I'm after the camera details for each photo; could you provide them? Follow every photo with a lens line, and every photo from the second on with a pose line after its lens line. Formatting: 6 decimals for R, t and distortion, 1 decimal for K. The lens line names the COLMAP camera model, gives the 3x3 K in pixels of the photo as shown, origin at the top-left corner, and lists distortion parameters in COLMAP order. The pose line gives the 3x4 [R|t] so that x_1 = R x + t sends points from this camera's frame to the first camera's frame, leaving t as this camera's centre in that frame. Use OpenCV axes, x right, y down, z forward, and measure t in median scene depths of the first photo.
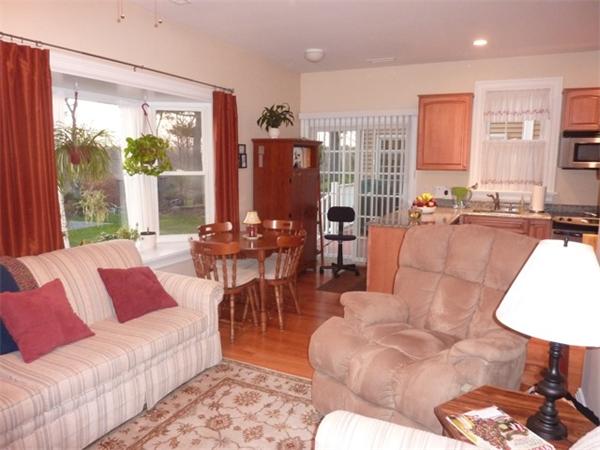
lens RADIAL K [[512.1, 0, 300.0], [0, 512.1, 225.0], [0, 0, 1]] dist [-0.056056, 0.000171]
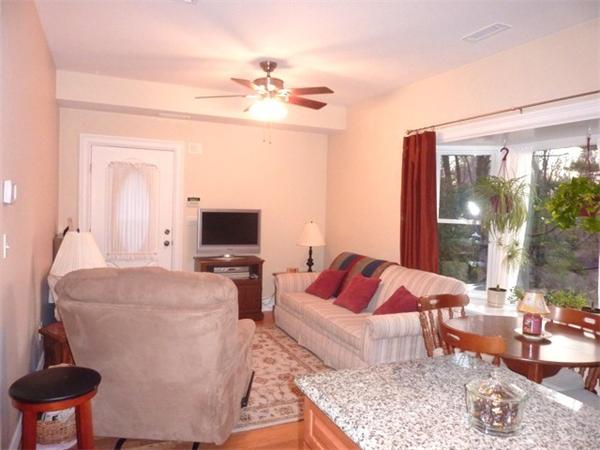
lens RADIAL K [[512.1, 0, 300.0], [0, 512.1, 225.0], [0, 0, 1]] dist [-0.056056, 0.000171]
pose [[-0.718358, -0.000382, -0.695674, 0.799992], [-0.121778, 0.984628, 0.125208, -0.227249], [0.684932, 0.174662, -0.707362, 1.879613]]
